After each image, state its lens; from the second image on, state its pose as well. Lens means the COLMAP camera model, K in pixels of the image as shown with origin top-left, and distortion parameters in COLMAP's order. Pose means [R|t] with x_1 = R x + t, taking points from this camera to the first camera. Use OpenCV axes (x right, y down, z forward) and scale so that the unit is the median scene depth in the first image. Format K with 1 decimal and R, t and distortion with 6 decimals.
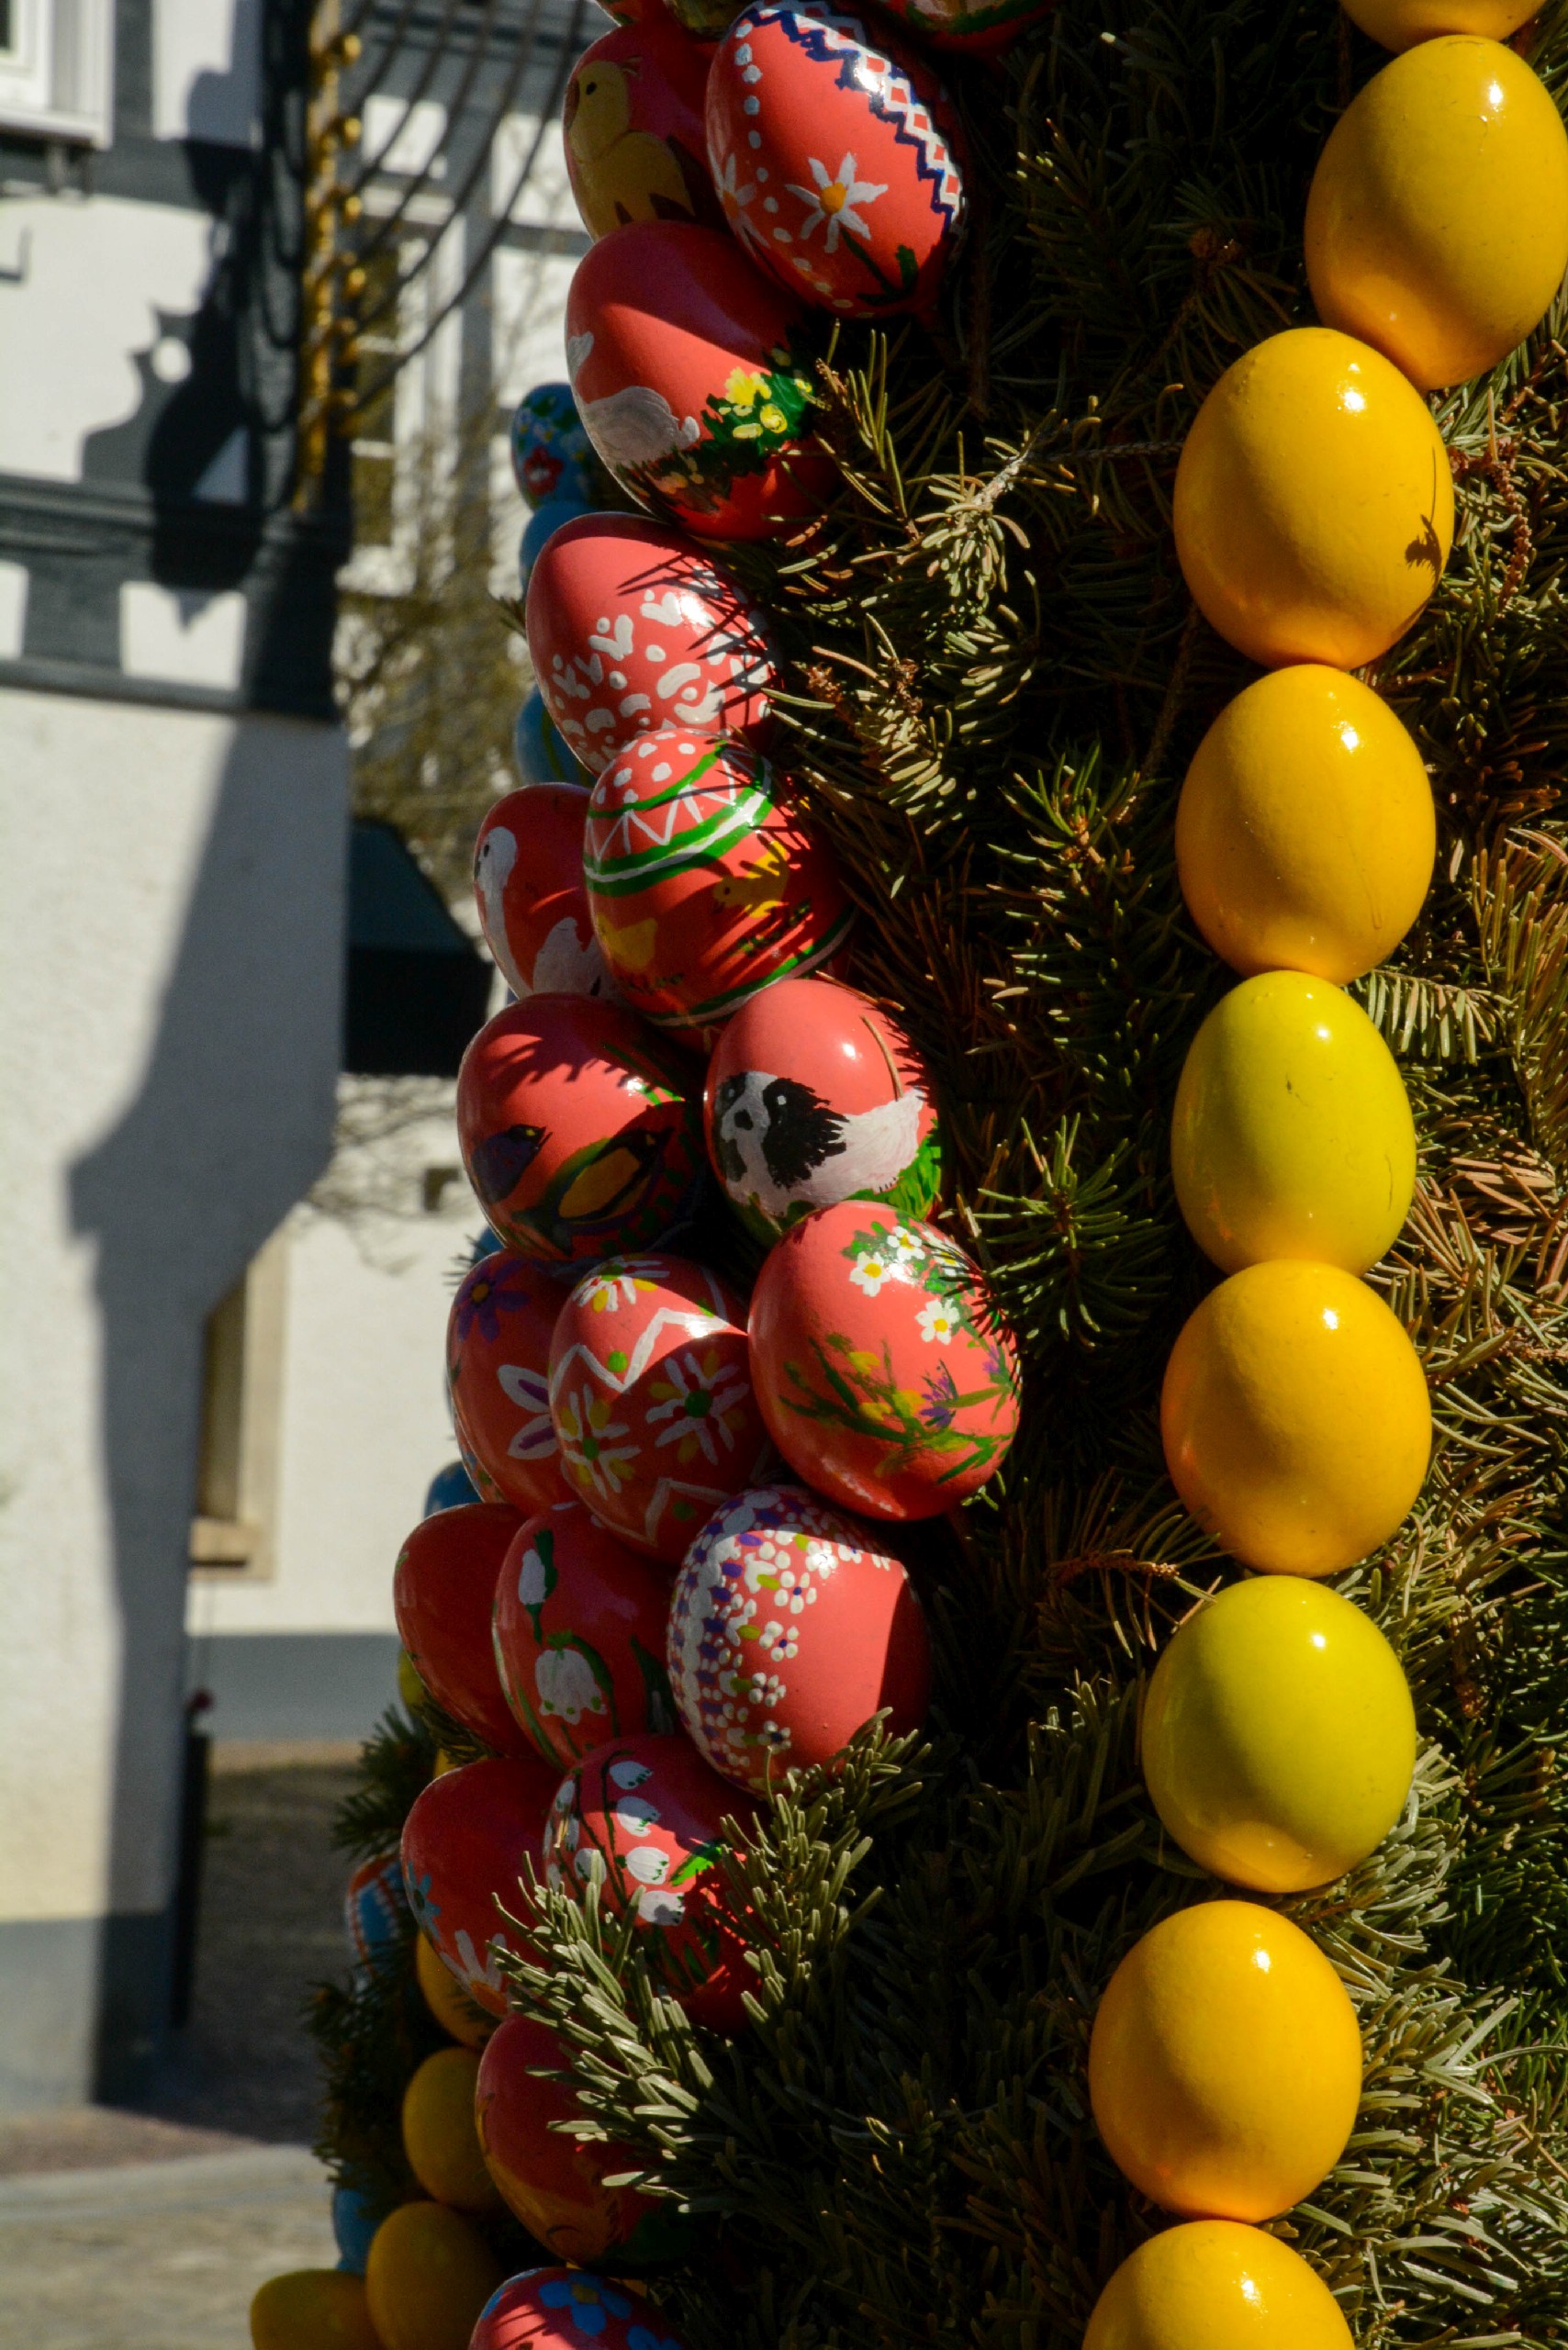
lens RADIAL K [[7149.9, 0, 787.8], [0, 7149.9, 1180.7], [0, 0, 1]] dist [0.674462, 0.000000]
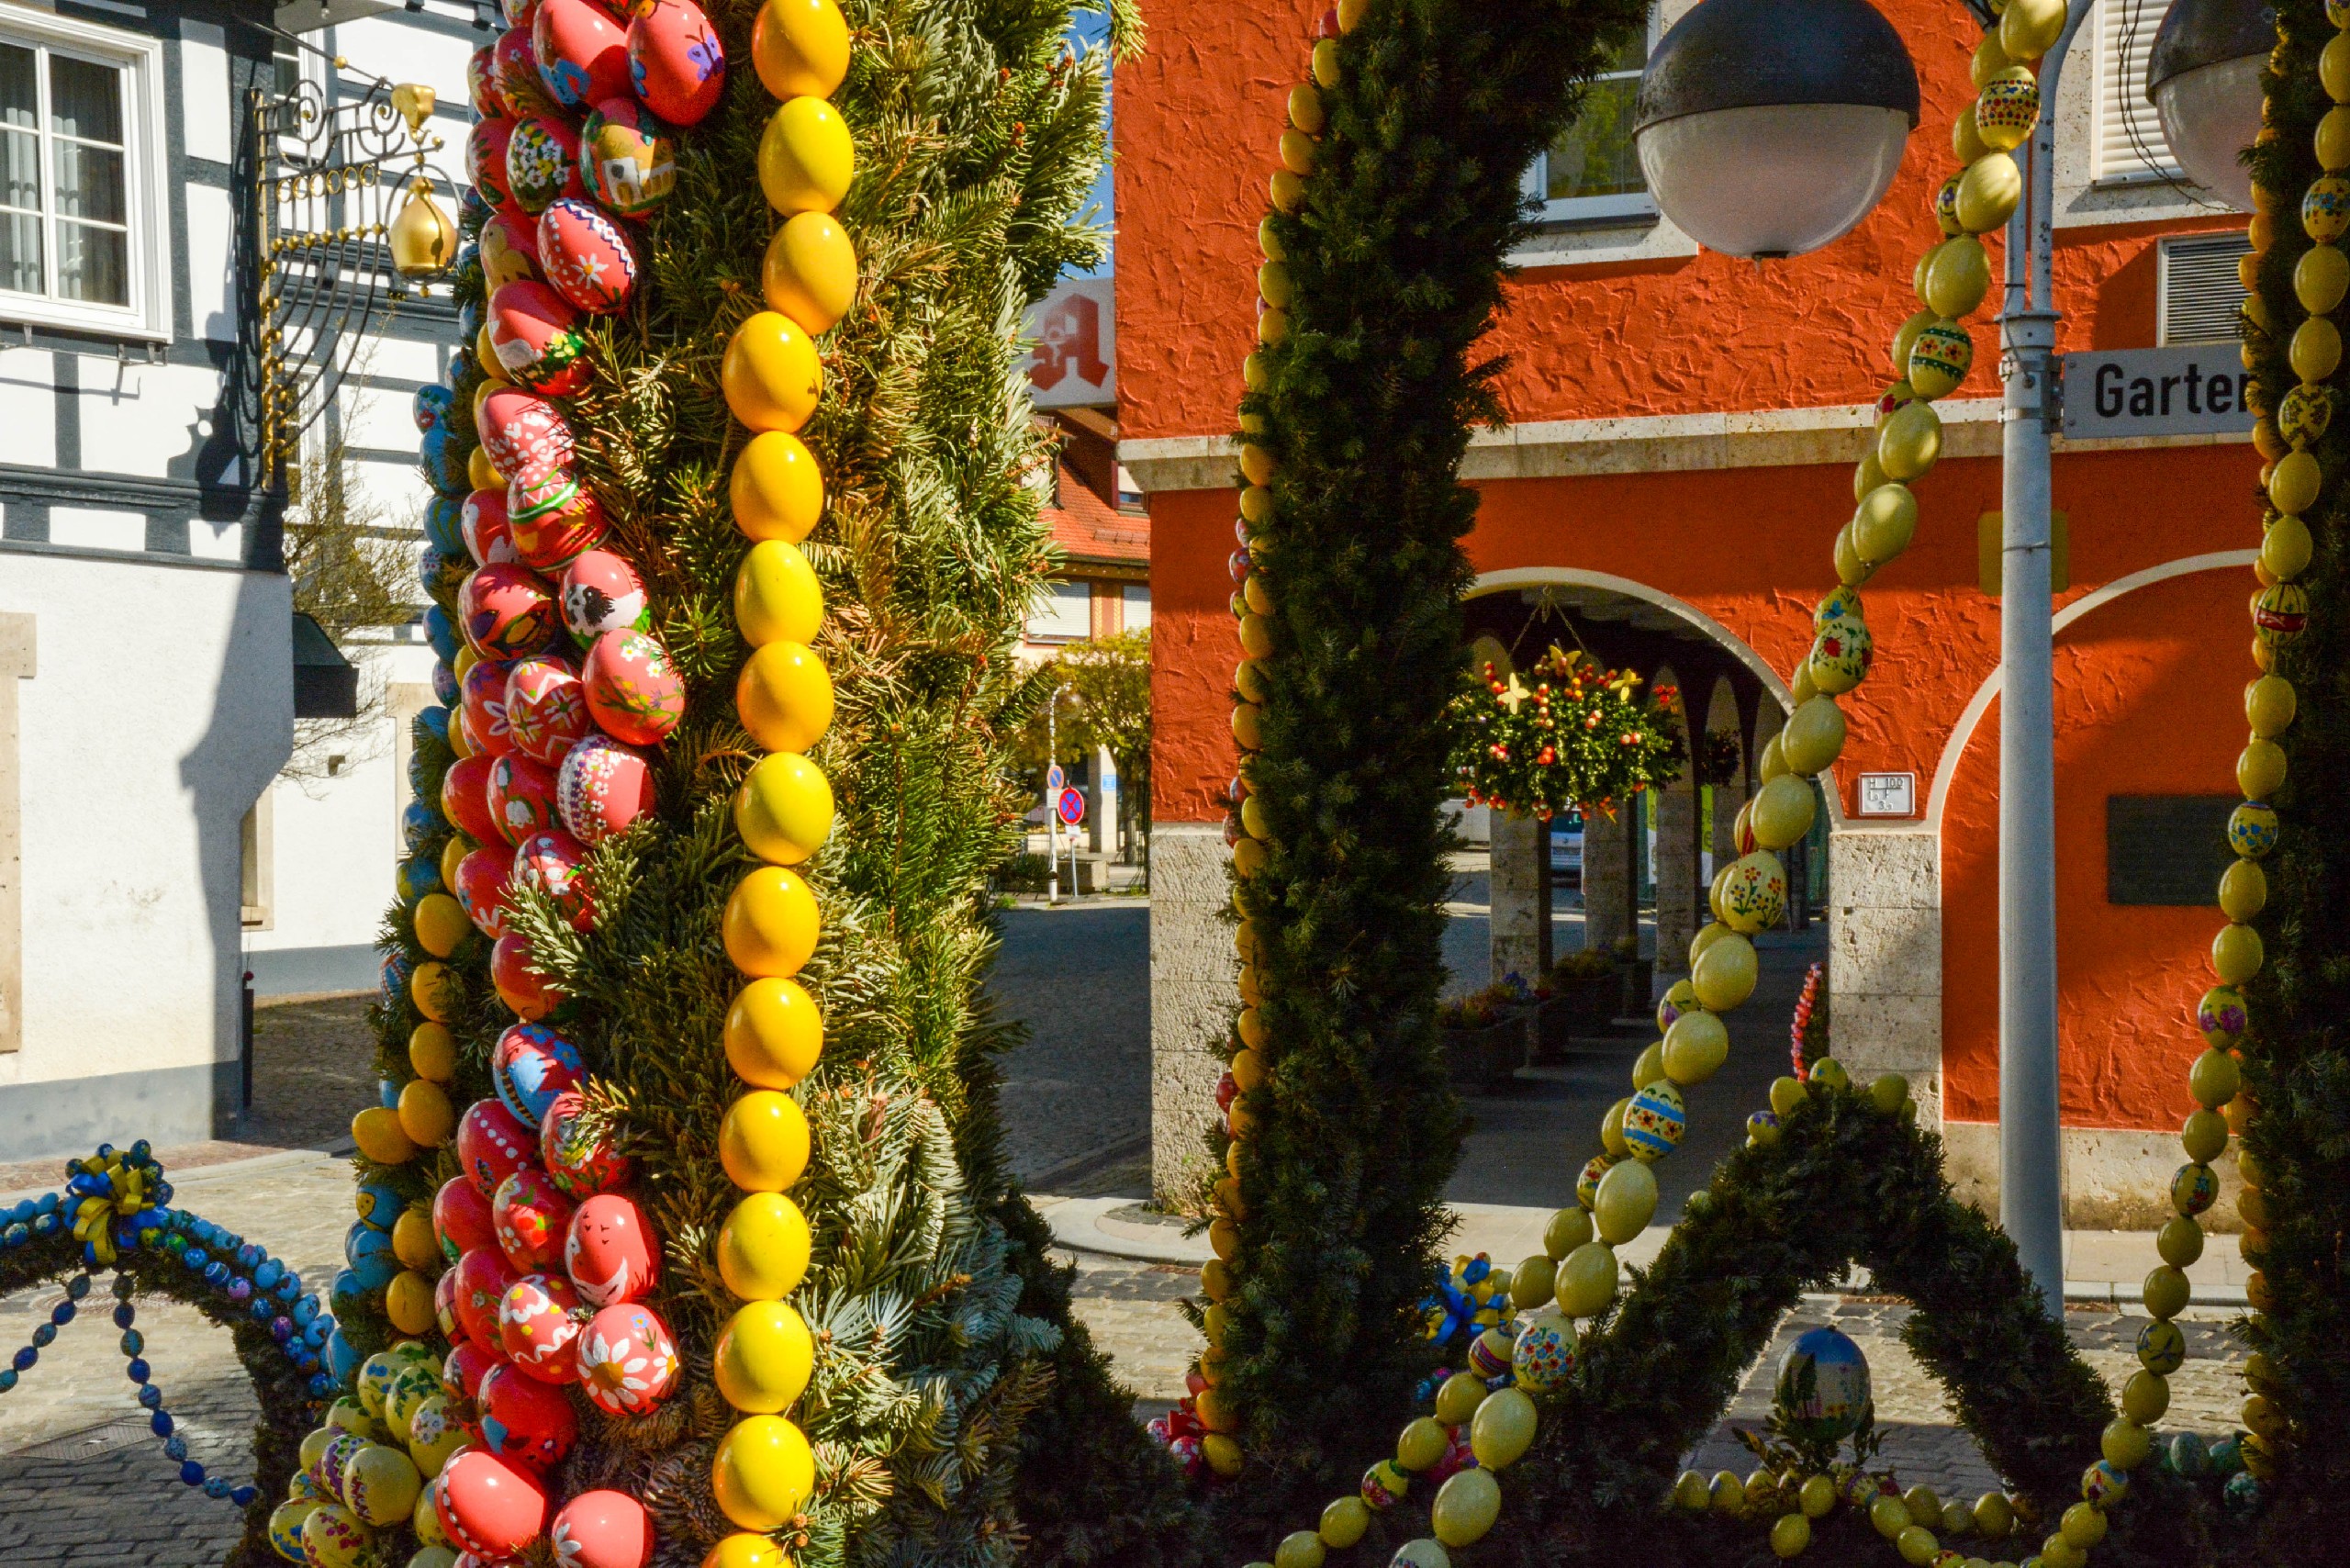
lens RADIAL K [[2787.9, 0, 1173.7], [0, 2787.9, 778.9], [0, 0, 1]] dist [0.099982, 0.000000]
pose [[0.969651, -0.052379, 0.238817, -0.043599], [0.049161, 0.998602, 0.019415, 0.049213], [-0.239500, -0.007085, 0.970871, -0.098586]]
